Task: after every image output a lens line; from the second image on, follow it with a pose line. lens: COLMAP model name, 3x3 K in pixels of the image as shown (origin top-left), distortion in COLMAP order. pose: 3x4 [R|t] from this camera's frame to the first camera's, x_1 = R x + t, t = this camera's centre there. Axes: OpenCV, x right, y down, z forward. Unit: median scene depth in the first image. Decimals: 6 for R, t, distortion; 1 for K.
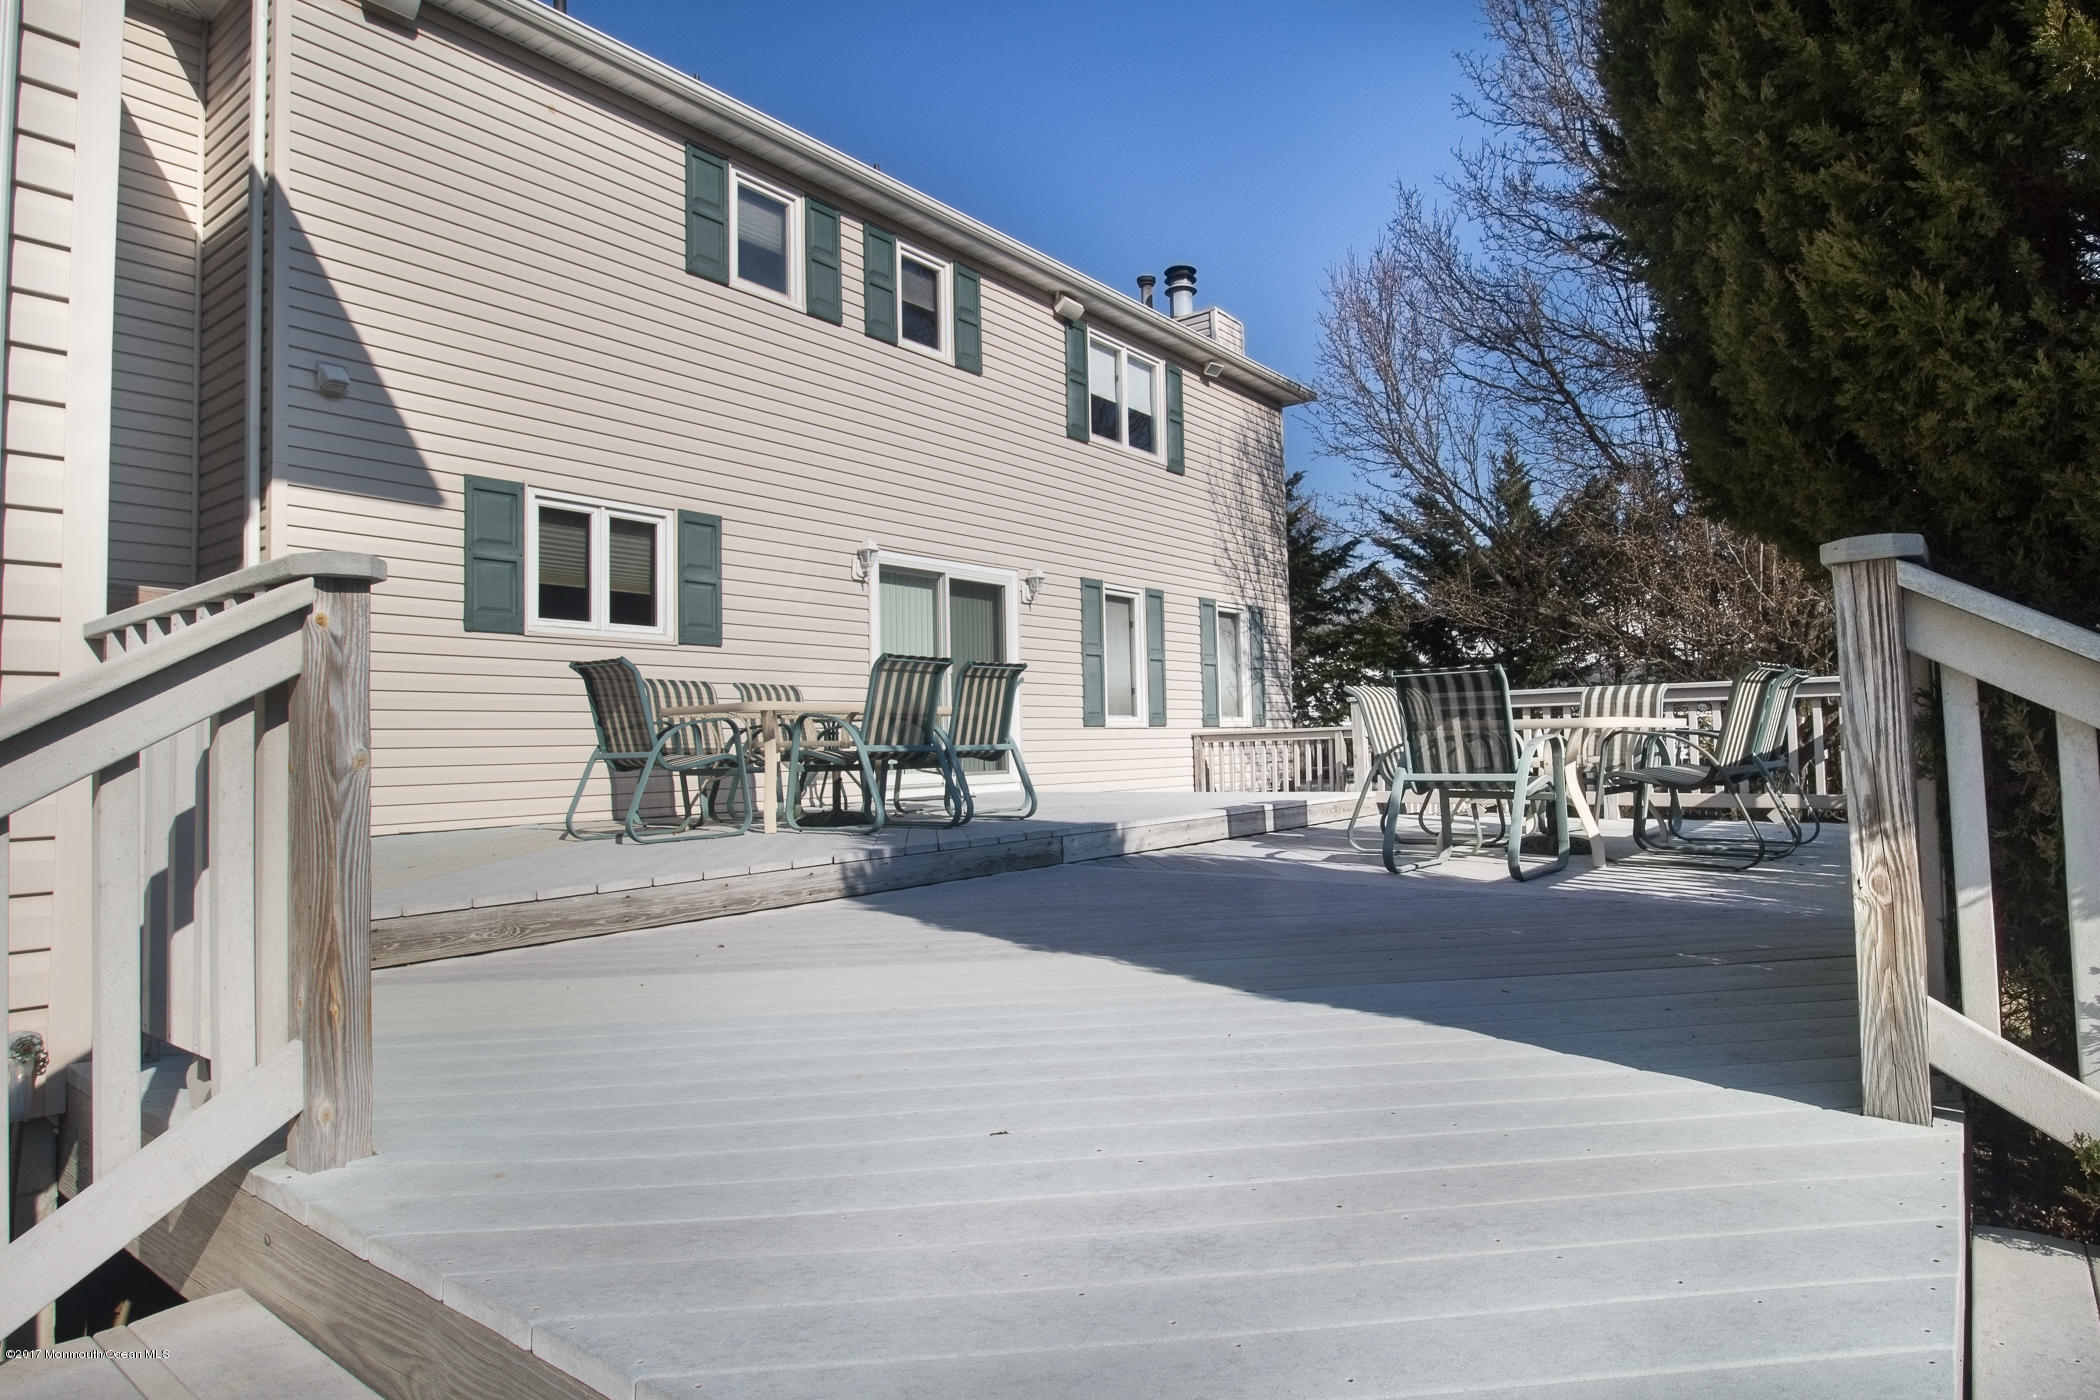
lens RADIAL K [[1149.3, 0, 1055.3], [0, 1149.3, 680.6], [0, 0, 1]] dist [-0.006105, -0.000308]
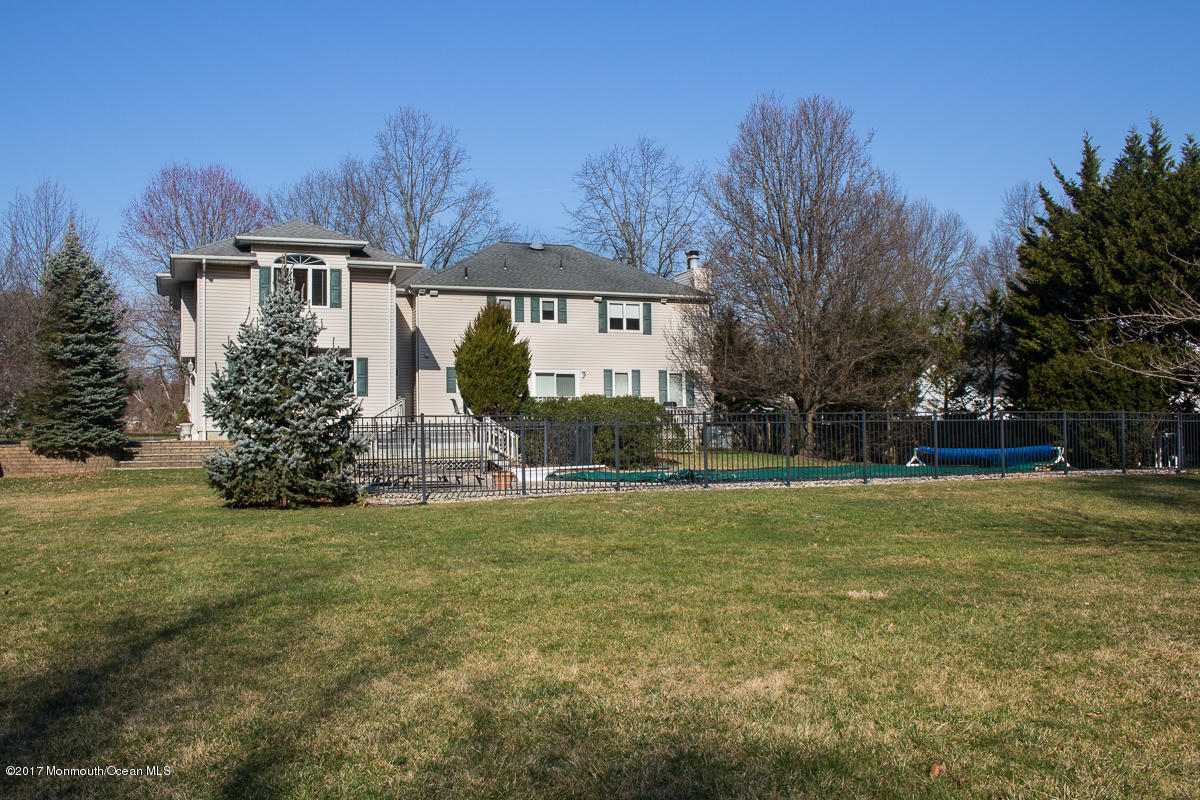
lens RADIAL K [[1122.7, 0, 599.7], [0, 1122.7, 392.4], [0, 0, 1]] dist [-0.108632, 0.000000]
pose [[0.863954, -0.015353, -0.503337, 1.783416], [0.022119, 0.999727, 0.007472, -0.039763], [0.503085, -0.017589, 0.864058, -2.095668]]
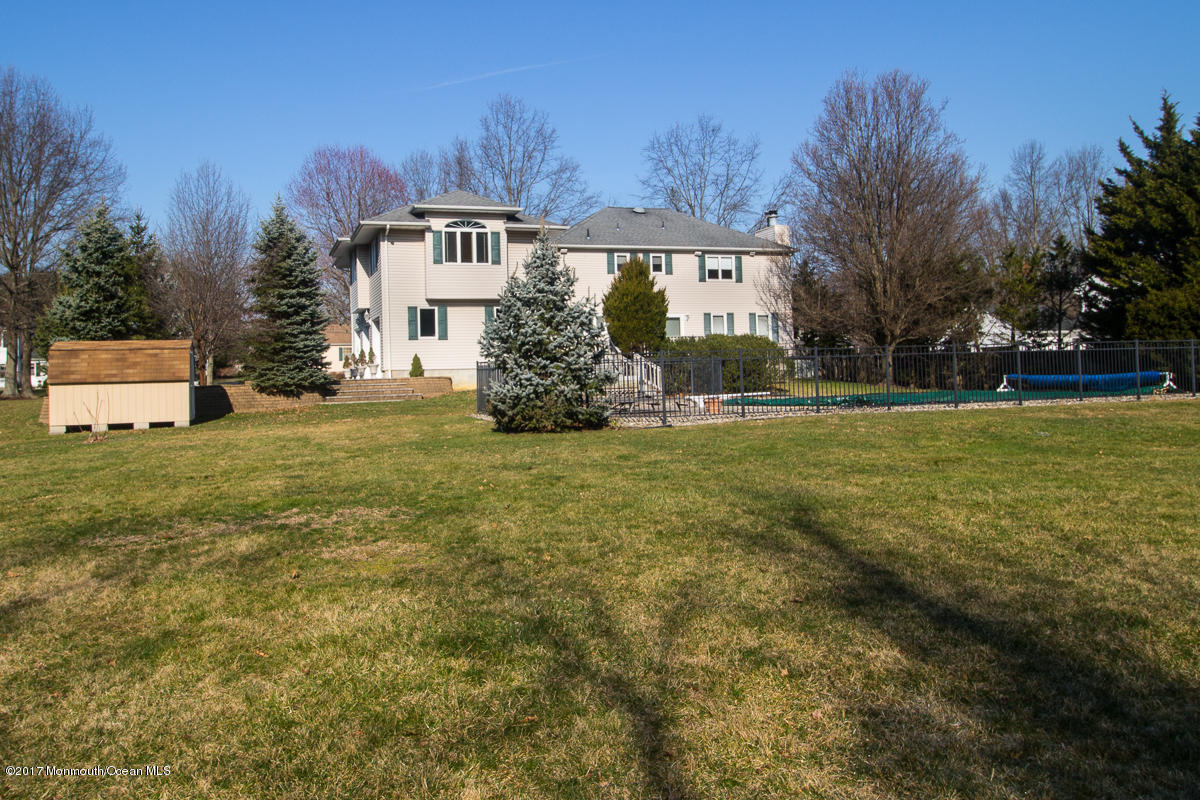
lens RADIAL K [[940.4, 0, 557.8], [0, 940.4, 352.3], [0, 0, 1]] dist [0.009633, -0.016798]
pose [[0.833377, -0.020250, -0.552333, 1.494848], [0.039876, 0.998927, 0.023543, -0.043403], [0.551264, -0.041645, 0.833291, -2.254638]]
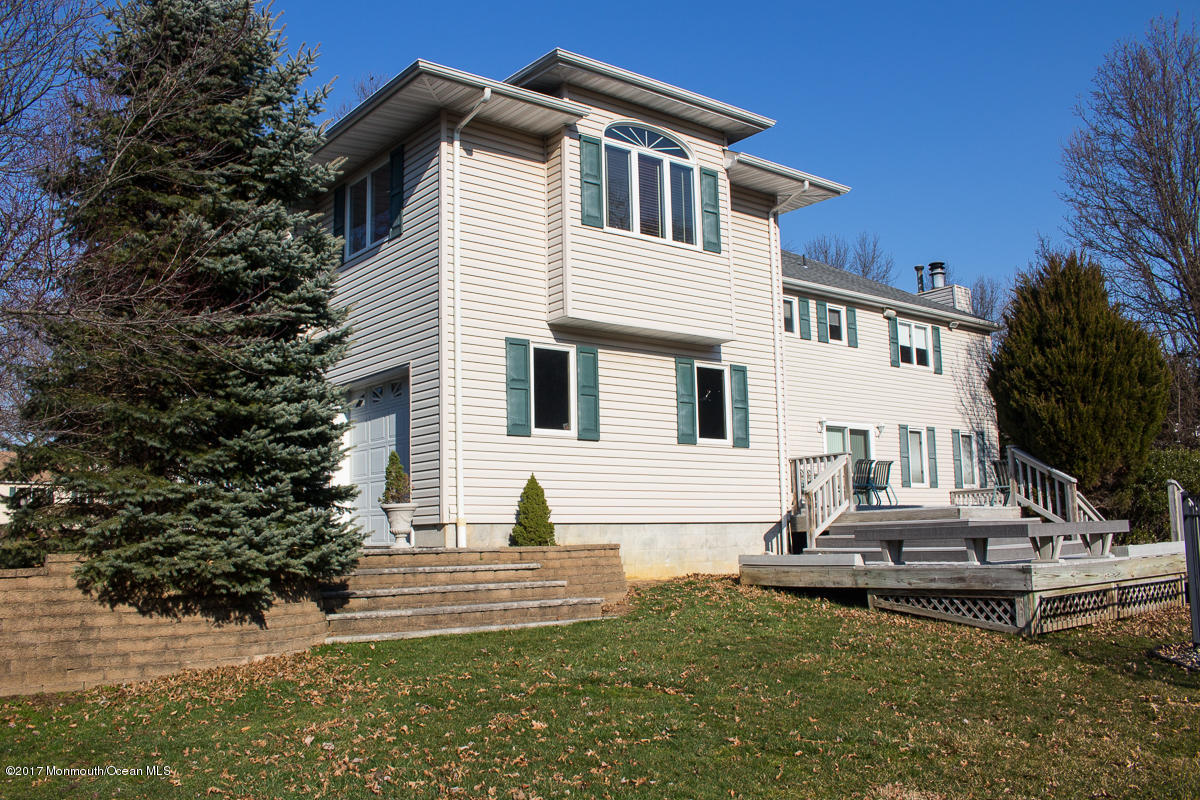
lens RADIAL K [[1053.1, 0, 598.0], [0, 1053.1, 411.0], [0, 0, 1]] dist [-0.131683, 0.004023]
pose [[0.974602, -0.030763, -0.221822, -0.100408], [0.016009, 0.997556, -0.068009, 0.018160], [0.223372, 0.062731, 0.972713, -1.177259]]
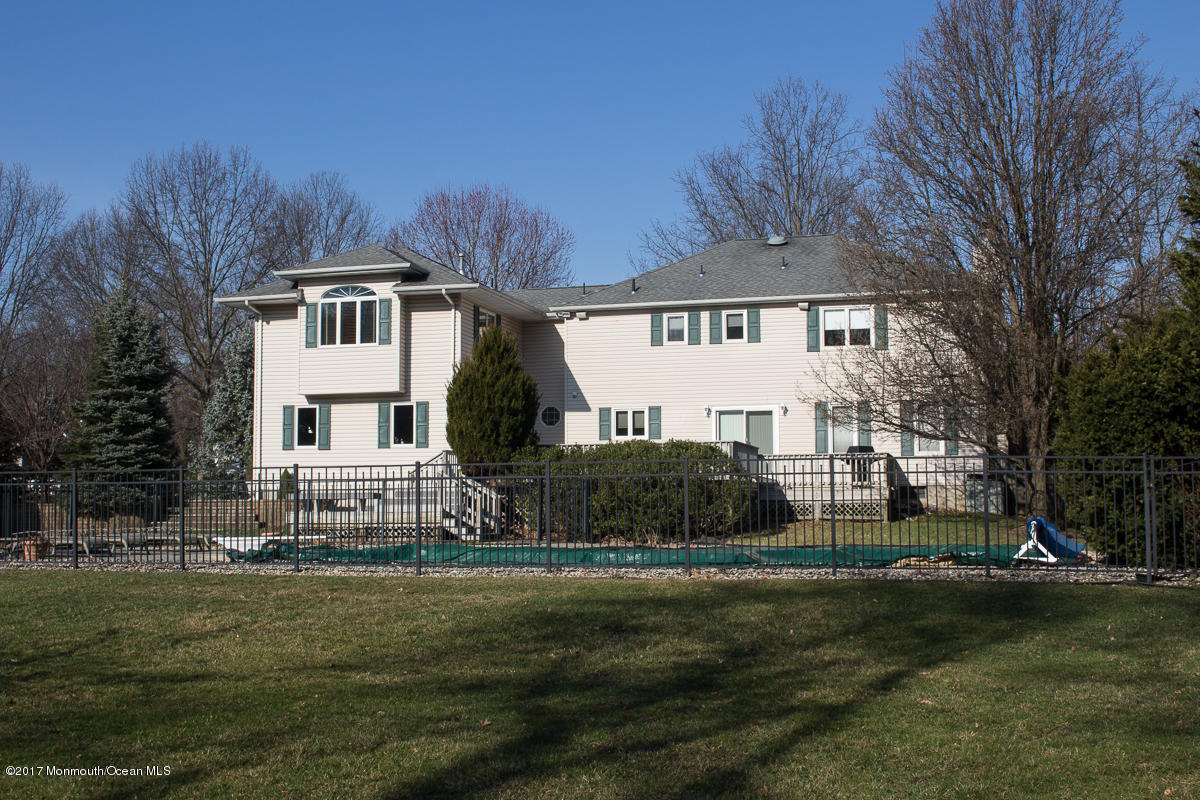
lens RADIAL K [[1370.5, 0, 601.3], [0, 1370.5, 399.4], [0, 0, 1]] dist [-0.061410, 0.000000]
pose [[0.382588, -0.056578, -0.922185, 2.687575], [0.045167, 0.998075, -0.042495, 0.017737], [0.922814, -0.025395, 0.384407, -0.675421]]
